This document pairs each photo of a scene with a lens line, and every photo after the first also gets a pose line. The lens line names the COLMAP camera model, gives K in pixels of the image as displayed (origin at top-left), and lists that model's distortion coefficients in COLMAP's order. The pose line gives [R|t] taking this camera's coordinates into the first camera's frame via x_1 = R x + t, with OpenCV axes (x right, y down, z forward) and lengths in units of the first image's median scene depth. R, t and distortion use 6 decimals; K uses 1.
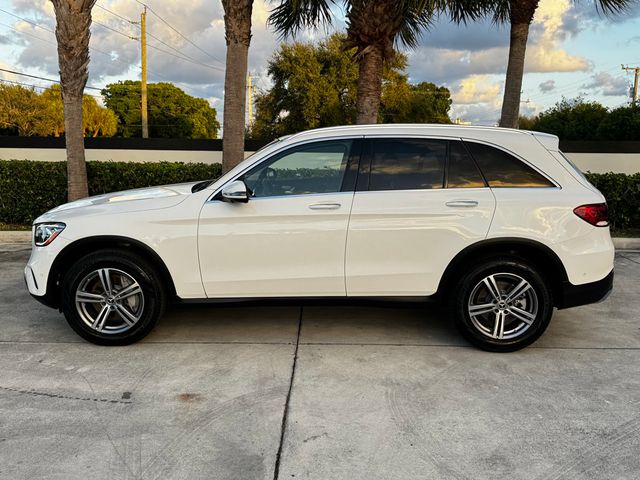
lens RADIAL K [[658.0, 0, 320.0], [0, 658.0, 240.0], [0, 0, 1]] dist [0.133051, -0.326394]
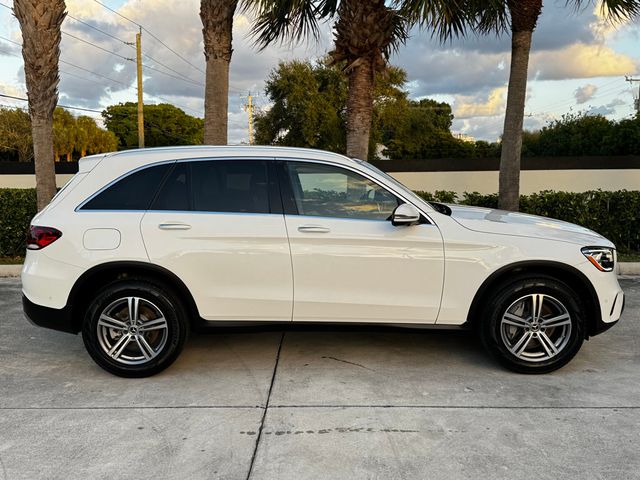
lens RADIAL K [[651.1, 0, 320.0], [0, 651.1, 240.0], [0, 0, 1]] dist [0.135316, -0.321776]
pose [[0.999815, -0.016383, -0.010030, 0.024061], [0.016135, 0.999574, -0.024330, -0.017365], [0.010424, 0.024164, 0.999654, 0.086489]]
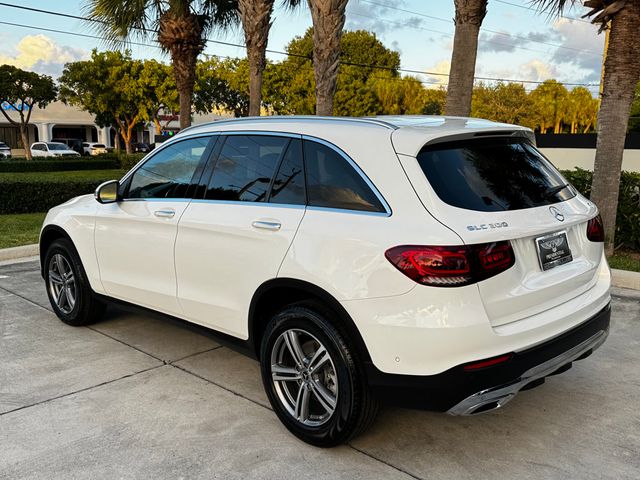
lens RADIAL K [[653.9, 0, 311.7], [0, 653.9, 240.4], [0, 0, 1]] dist [0.132778, -0.278580]
pose [[0.689474, 0.102293, -0.717051, 0.383194], [-0.095963, 0.994151, 0.049551, -0.038770], [0.717925, 0.034646, 0.695258, 0.265805]]
